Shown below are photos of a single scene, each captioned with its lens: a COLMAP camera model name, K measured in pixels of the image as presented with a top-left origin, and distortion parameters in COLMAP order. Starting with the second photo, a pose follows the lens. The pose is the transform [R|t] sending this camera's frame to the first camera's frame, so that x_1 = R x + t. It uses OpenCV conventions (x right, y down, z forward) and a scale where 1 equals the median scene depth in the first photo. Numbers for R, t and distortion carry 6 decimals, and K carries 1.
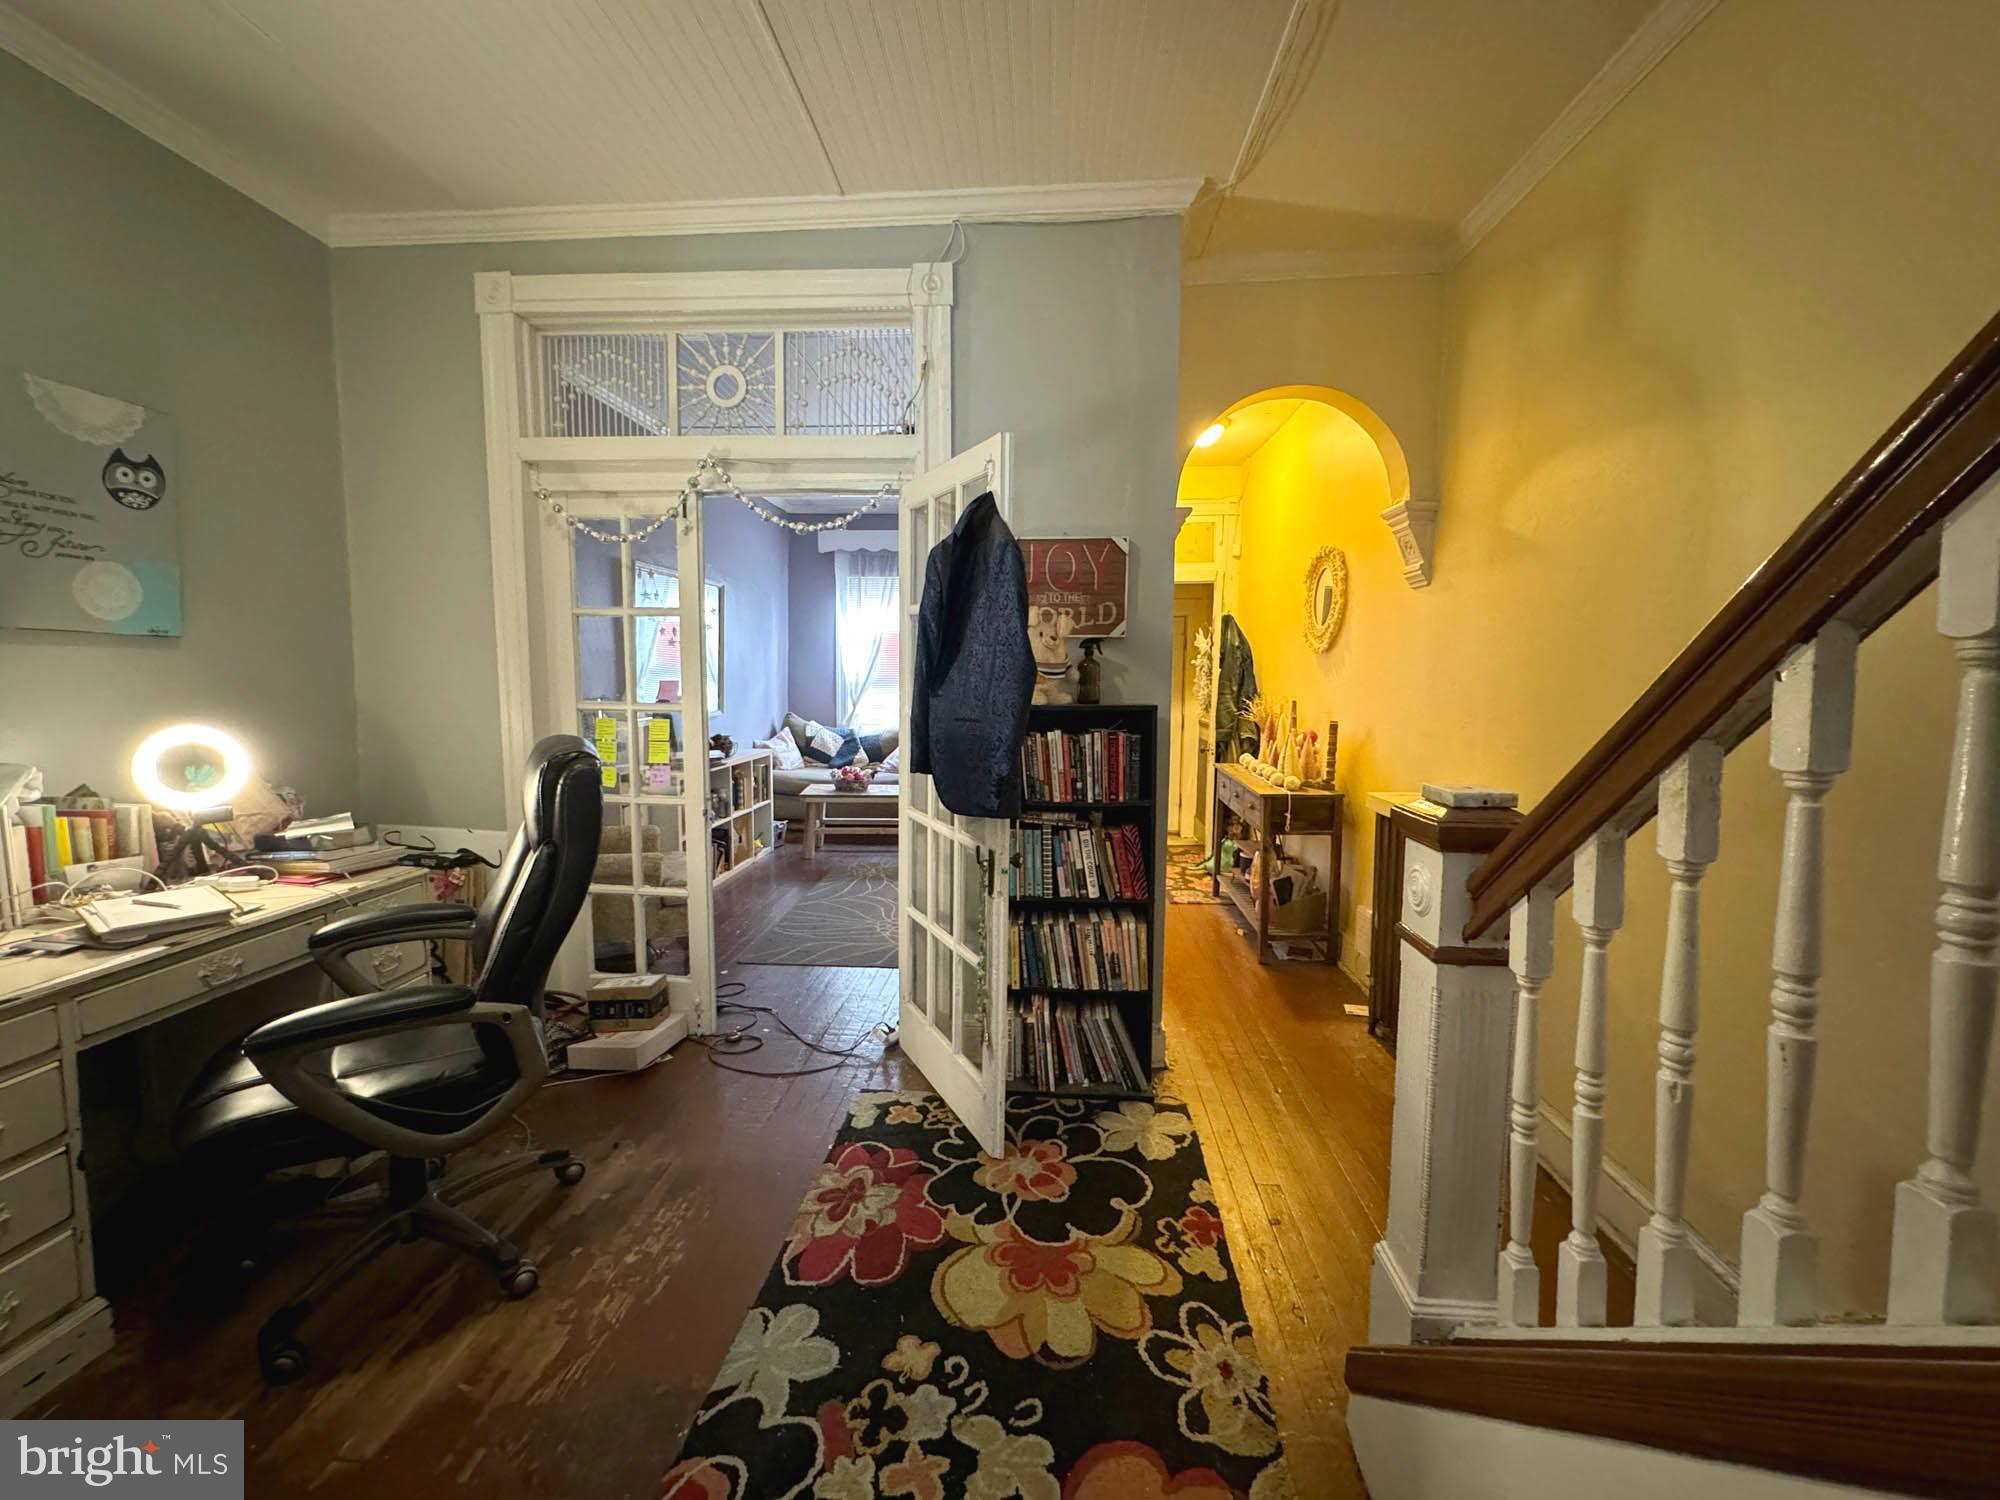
lens RADIAL K [[795.1, 0, 999.2], [0, 795.1, 745.0], [0, 0, 1]] dist [-0.000638, -0.000585]
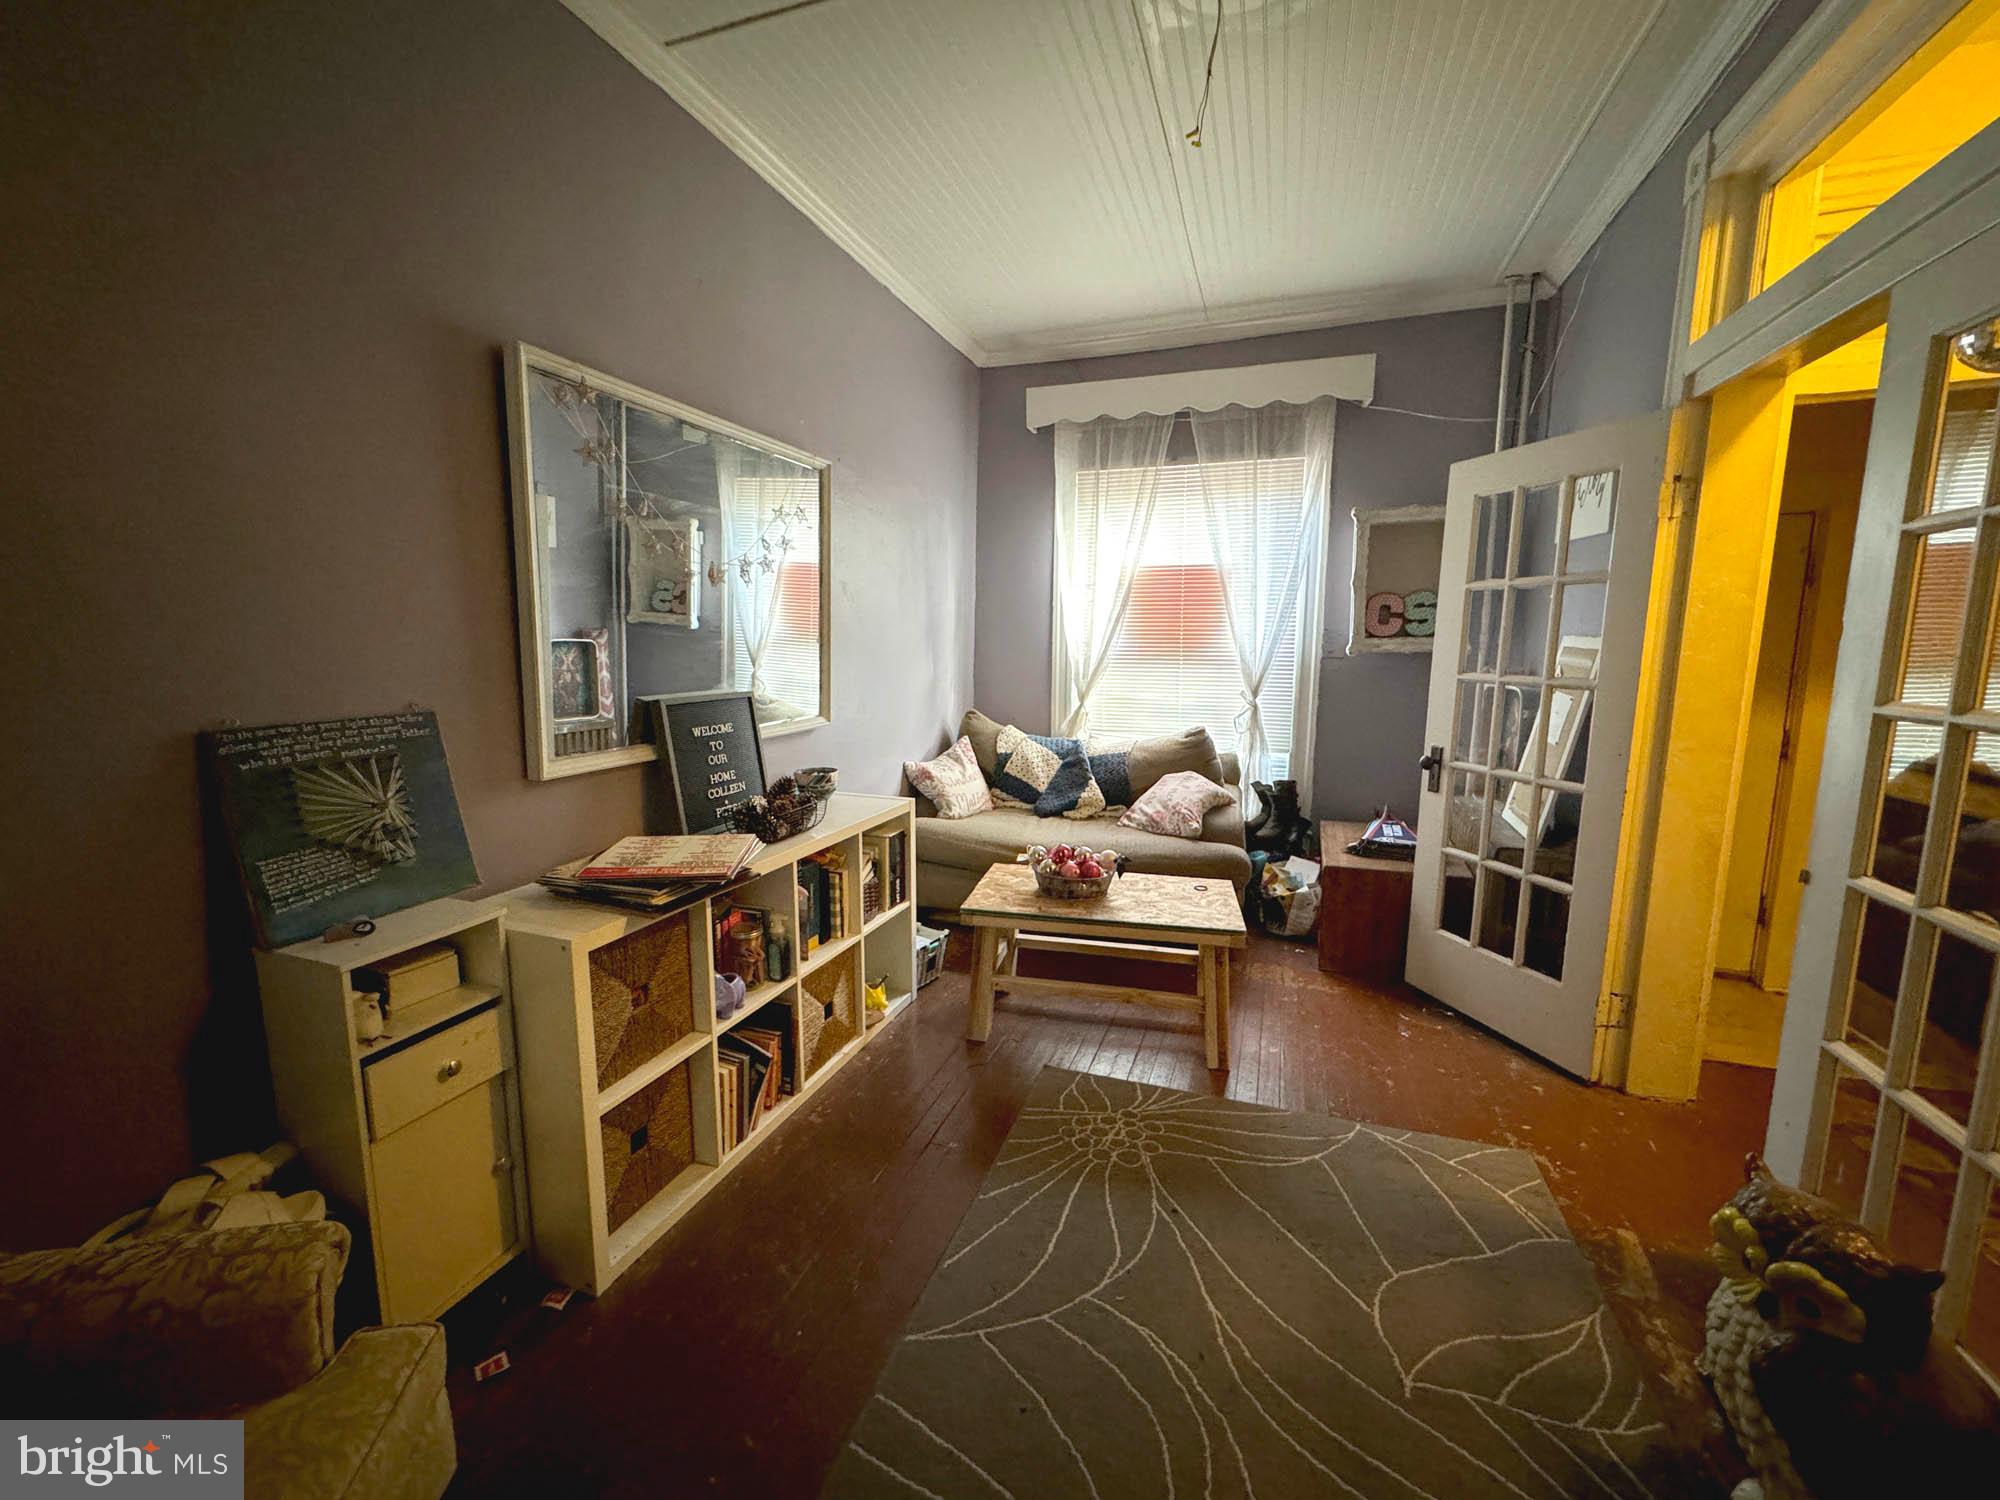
lens RADIAL K [[795.1, 0, 999.2], [0, 795.1, 745.0], [0, 0, 1]] dist [-0.000638, -0.000585]
pose [[0.960219, 0.033734, -0.277203, -0.083447], [-0.022089, 0.998741, 0.045029, -0.043084], [0.278373, -0.037114, 0.959756, 0.453061]]
